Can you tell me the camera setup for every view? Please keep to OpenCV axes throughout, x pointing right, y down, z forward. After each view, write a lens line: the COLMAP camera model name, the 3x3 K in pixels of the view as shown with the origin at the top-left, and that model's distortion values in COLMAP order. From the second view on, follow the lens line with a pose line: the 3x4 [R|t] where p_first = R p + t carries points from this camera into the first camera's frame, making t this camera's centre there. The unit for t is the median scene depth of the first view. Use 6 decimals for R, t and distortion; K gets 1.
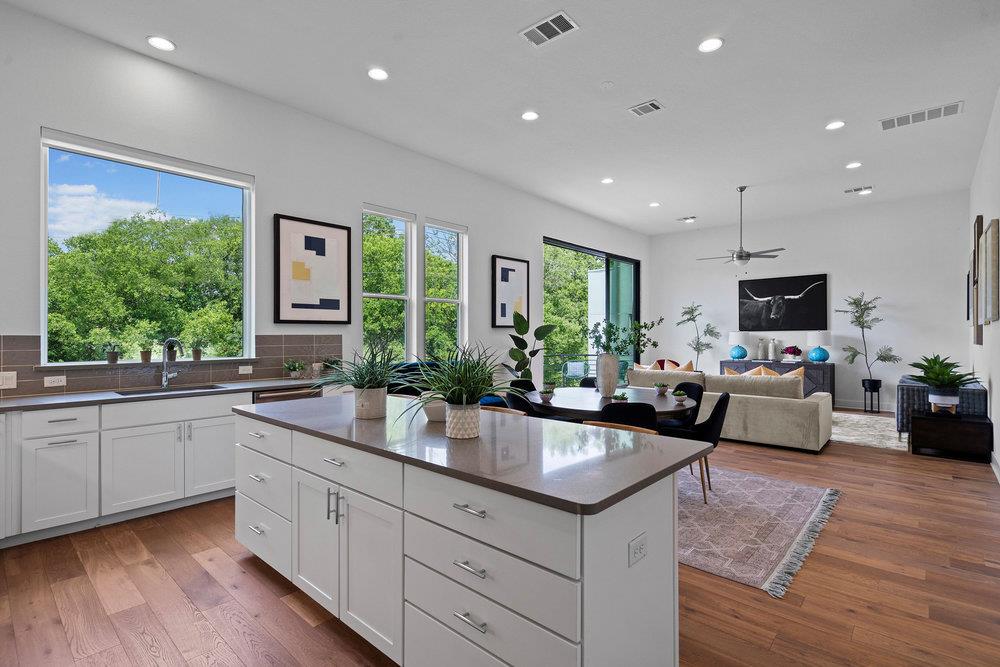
lens RADIAL K [[472.5, 0, 495.2], [0, 472.5, 335.2], [0, 0, 1]] dist [0.002737, -0.000692]
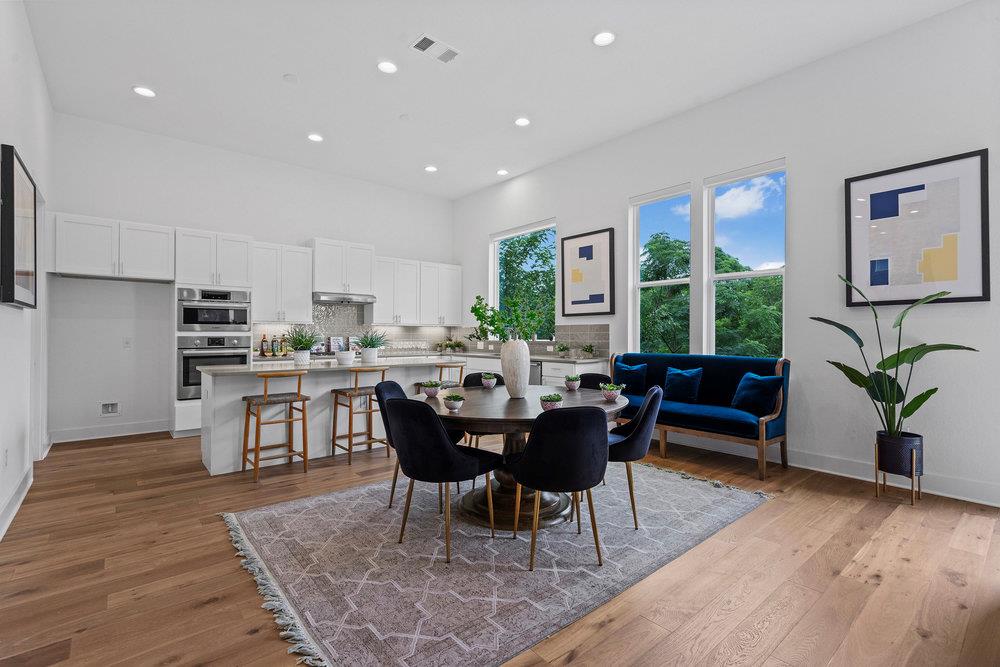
lens RADIAL K [[457.8, 0, 502.2], [0, 457.8, 333.0], [0, 0, 1]] dist [-0.003953, 0.003360]
pose [[-0.124864, -0.002191, -0.992171, 0.697355], [-0.001906, 0.999996, -0.001968, 0.020133], [0.992172, 0.001645, -0.124868, 0.769509]]
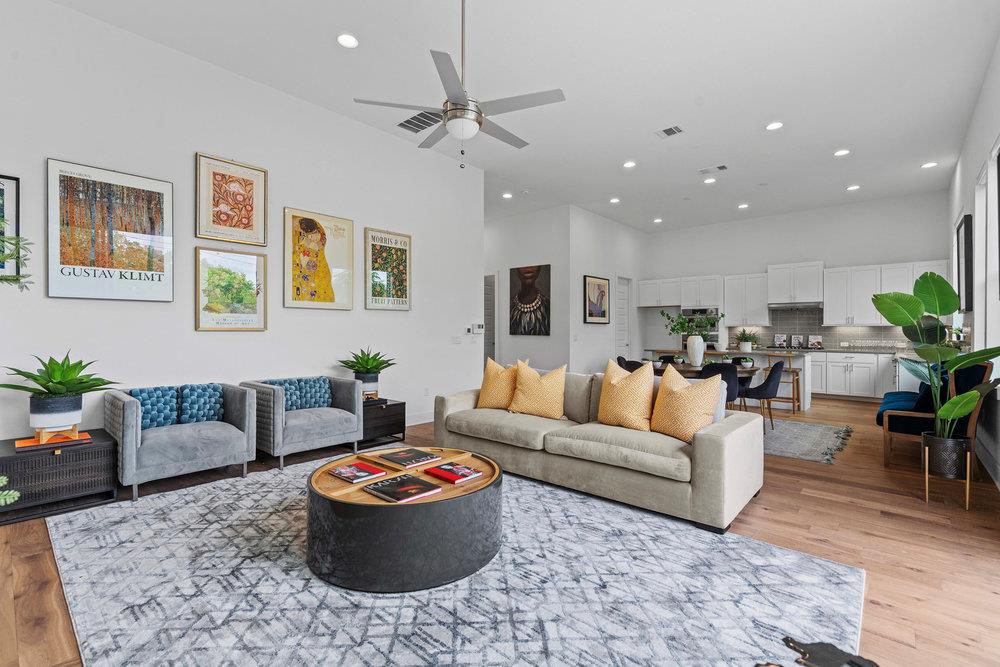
lens RADIAL K [[457.8, 0, 495.9], [0, 457.8, 329.0], [0, 0, 1]] dist [-0.003953, 0.003360]
pose [[-0.999970, -0.002725, -0.007268, 0.609840], [-0.002674, 0.999972, -0.006993, 0.020475], [0.007287, -0.006973, -0.999949, 1.716950]]
